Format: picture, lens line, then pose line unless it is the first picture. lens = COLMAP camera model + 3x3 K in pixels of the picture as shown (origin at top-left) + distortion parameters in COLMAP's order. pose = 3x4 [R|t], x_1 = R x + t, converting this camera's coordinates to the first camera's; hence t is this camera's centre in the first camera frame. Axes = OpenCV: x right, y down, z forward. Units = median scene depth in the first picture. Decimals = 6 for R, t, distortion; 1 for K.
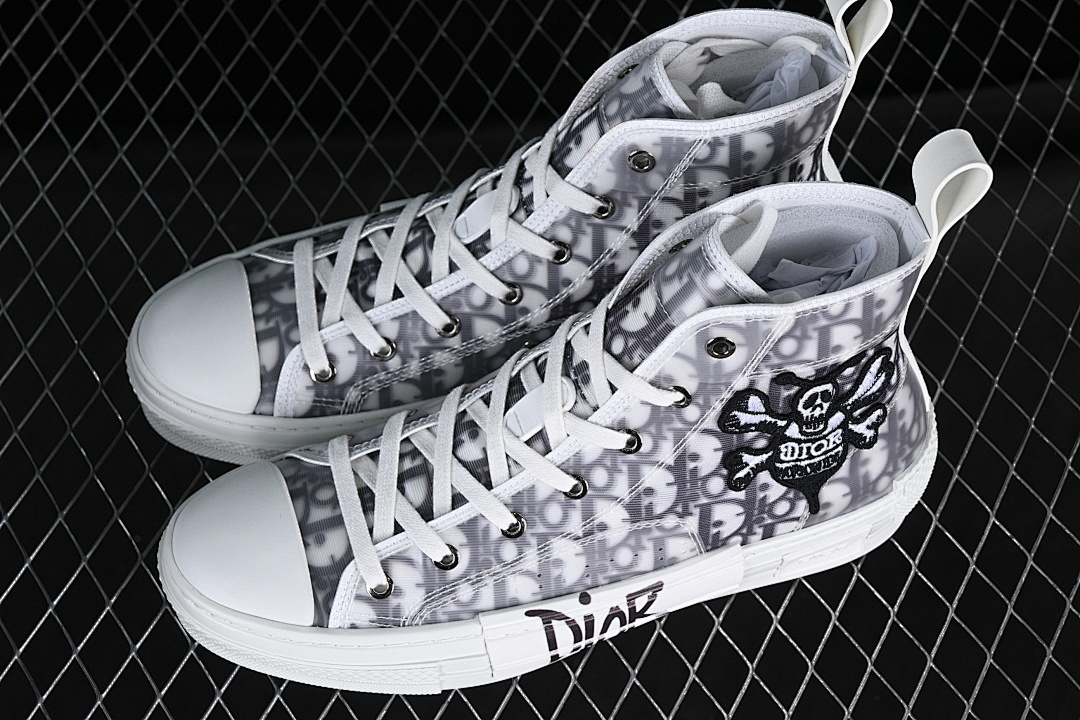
lens RADIAL K [[2408.1, 0, 540.0], [0, 2408.1, 360.0], [0, 0, 1]] dist [-0.043685, 0.118198]
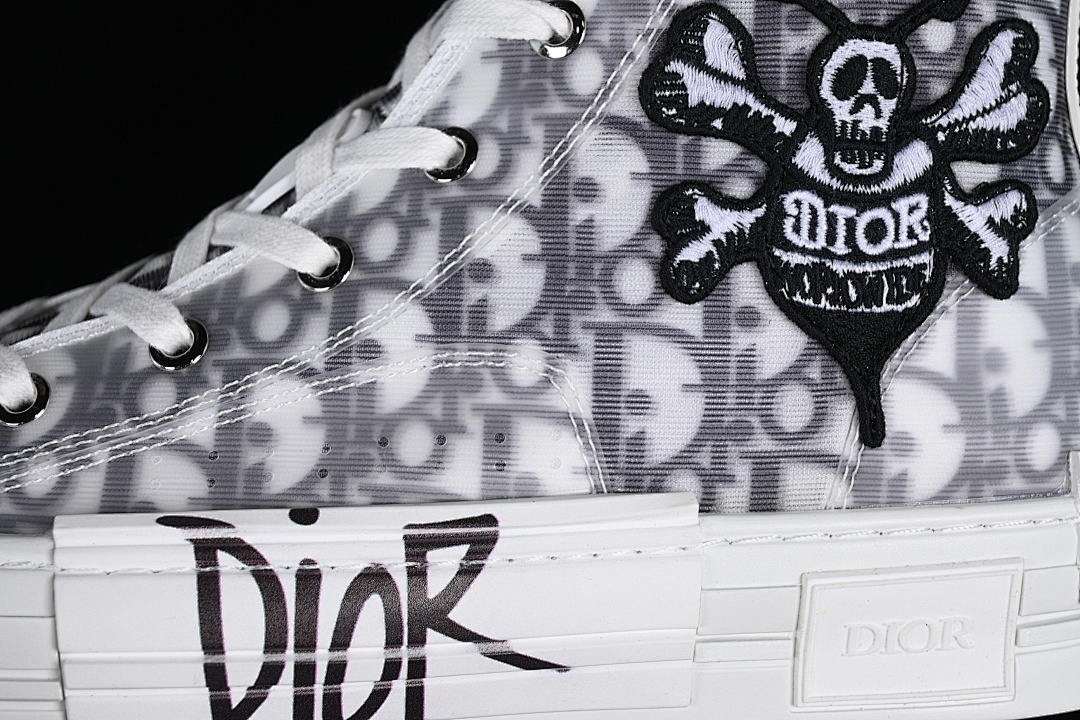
lens RADIAL K [[2408.1, 0, 540.0], [0, 2408.1, 360.0], [0, 0, 1]] dist [-0.043685, 0.118198]
pose [[0.978402, 0.039542, -0.202895, 0.147026], [-0.169866, 0.713122, -0.680149, 0.368200], [0.117795, 0.699924, 0.704437, 0.697751]]
